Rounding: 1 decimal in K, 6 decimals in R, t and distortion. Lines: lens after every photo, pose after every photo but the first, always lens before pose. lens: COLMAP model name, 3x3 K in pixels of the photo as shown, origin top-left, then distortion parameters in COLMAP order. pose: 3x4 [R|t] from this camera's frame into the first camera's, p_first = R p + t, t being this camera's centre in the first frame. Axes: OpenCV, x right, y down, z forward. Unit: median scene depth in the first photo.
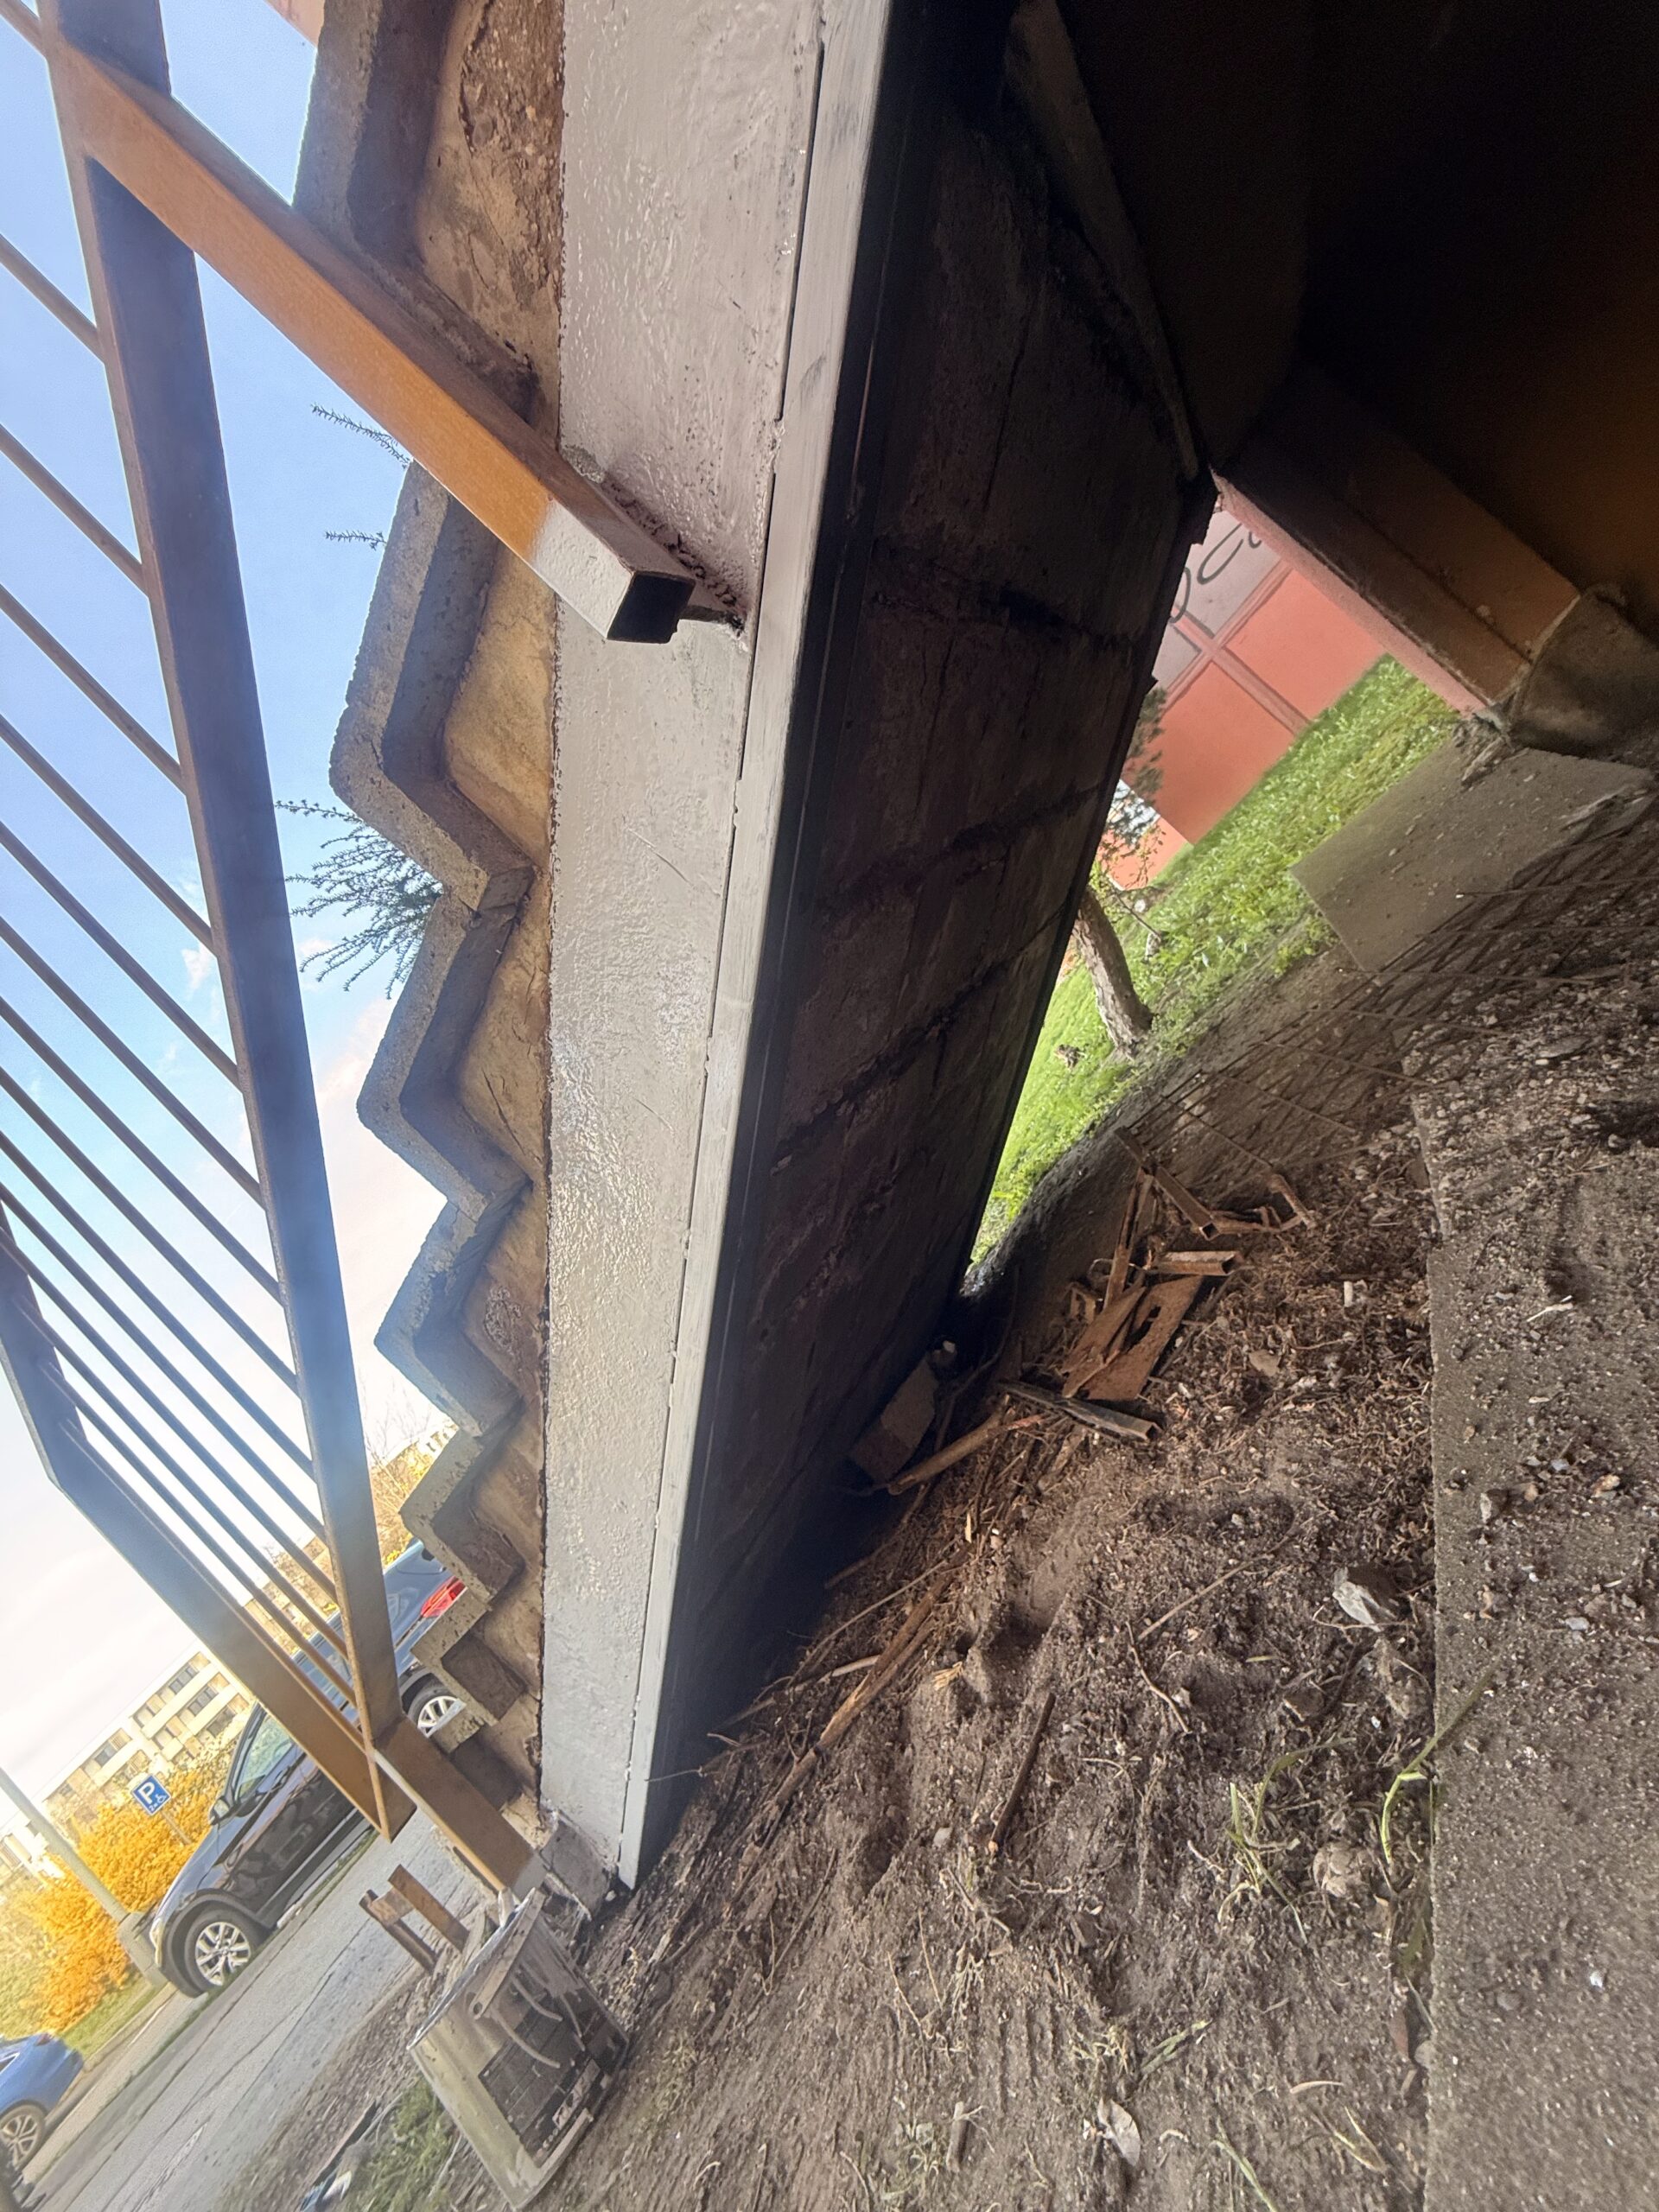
lens RADIAL K [[882.3, 0, 826.9], [0, 882.3, 1099.2], [0, 0, 1]] dist [-0.001814, 0.000299]
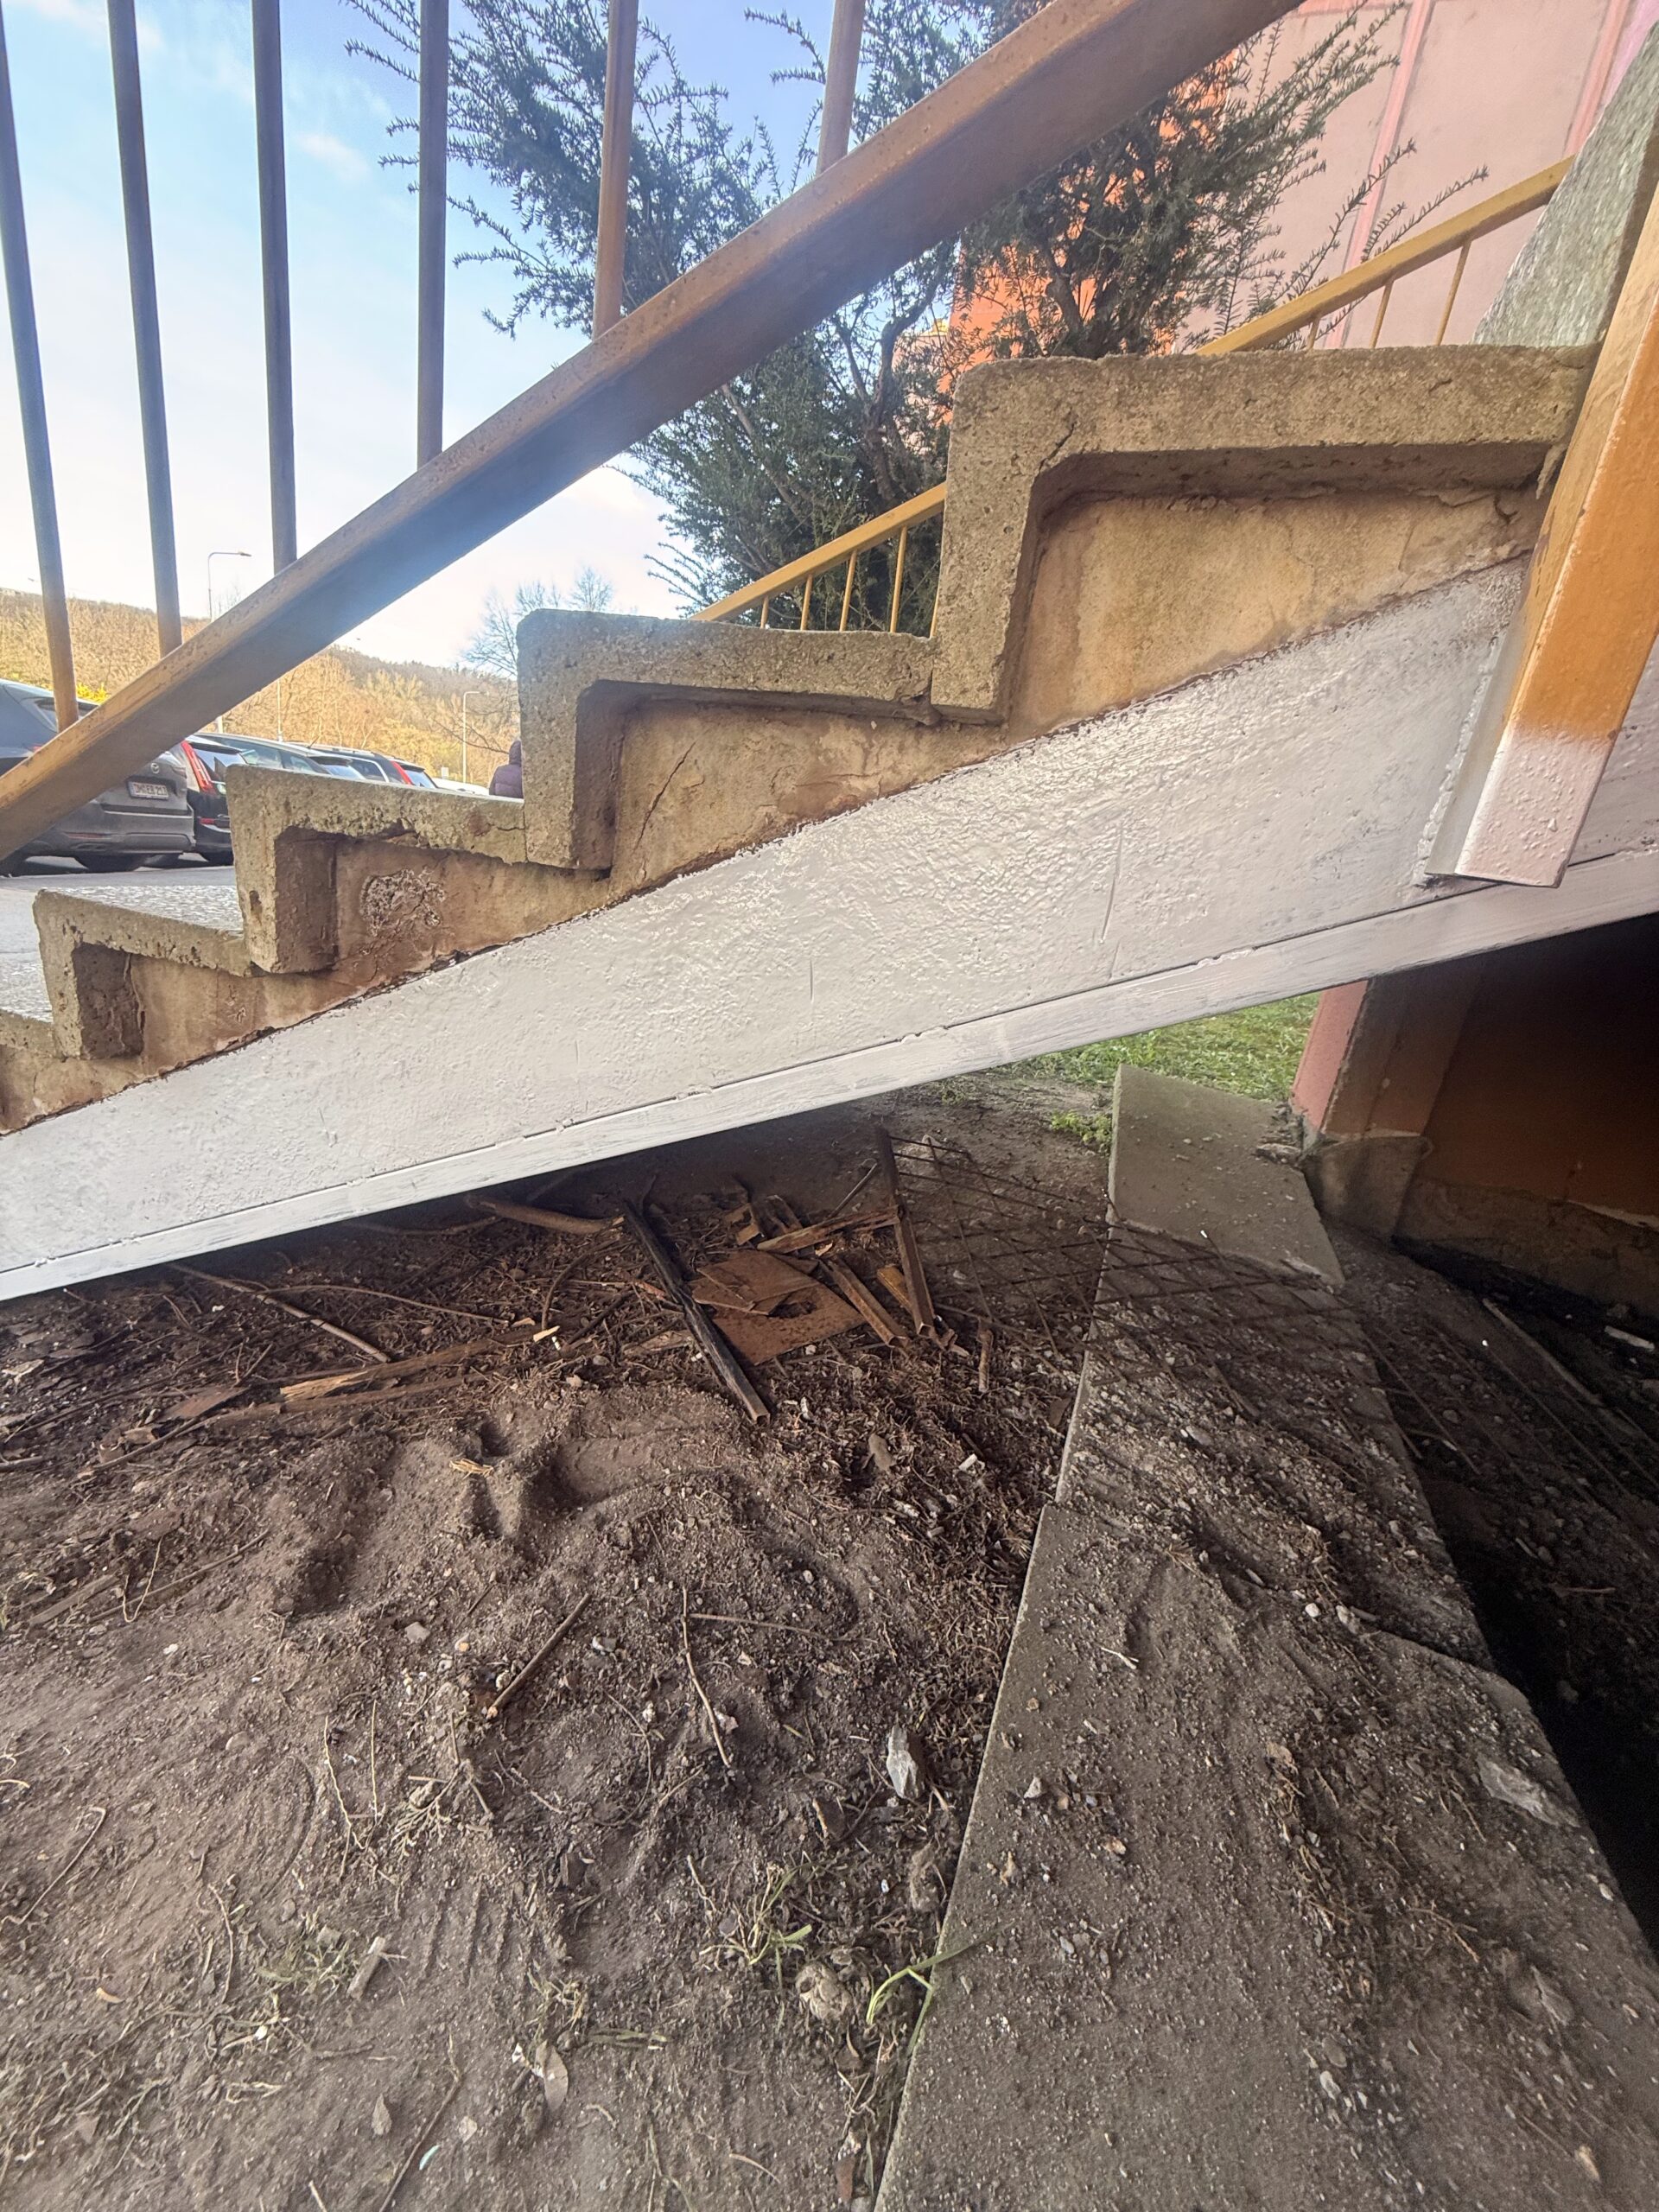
lens RADIAL K [[880.2, 0, 826.6], [0, 880.2, 1098.8], [0, 0, 1]] dist [-0.000977, -0.000055]
pose [[0.555955, 0.702712, 0.443971, -0.497529], [-0.799844, 0.597619, 0.055688, 0.015231], [-0.226193, -0.386067, 0.894309, 0.202951]]
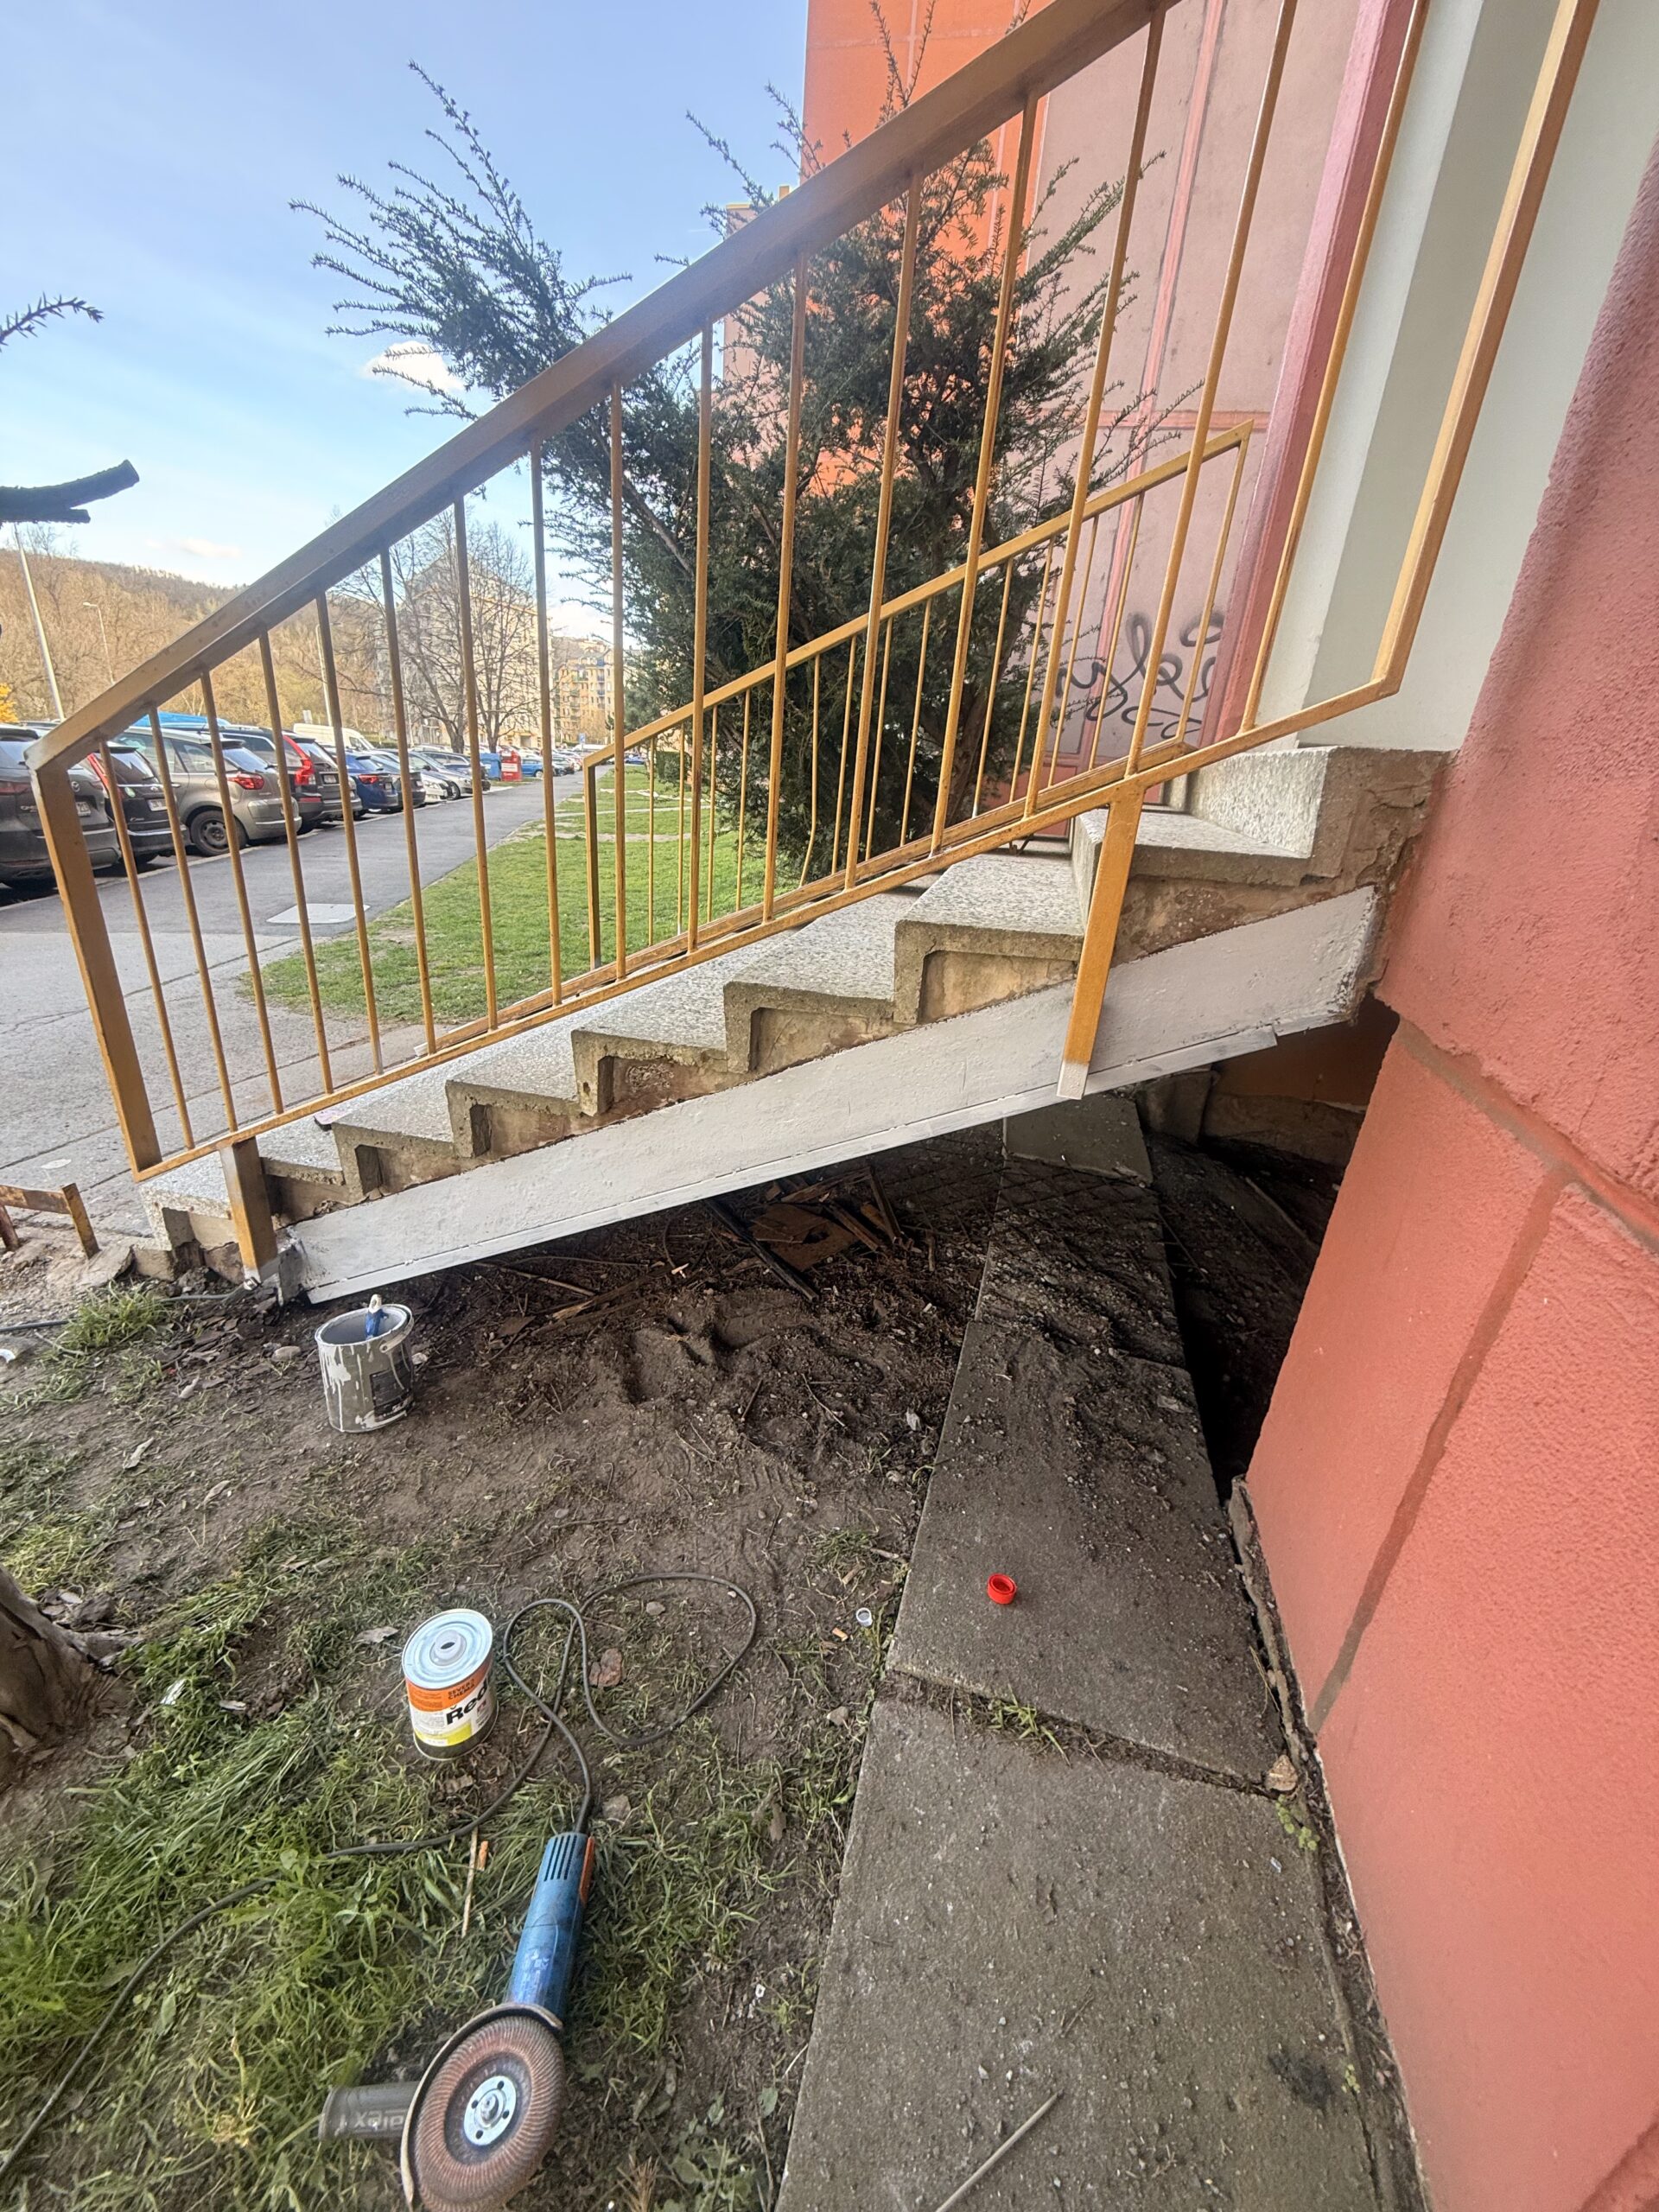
lens RADIAL K [[880.2, 0, 826.6], [0, 880.2, 1098.8], [0, 0, 1]] dist [-0.000977, -0.000055]
pose [[0.580452, 0.598794, 0.551834, -1.392366], [-0.739851, 0.670893, 0.050233, -0.072572], [-0.340142, -0.437433, 0.832439, -0.681639]]
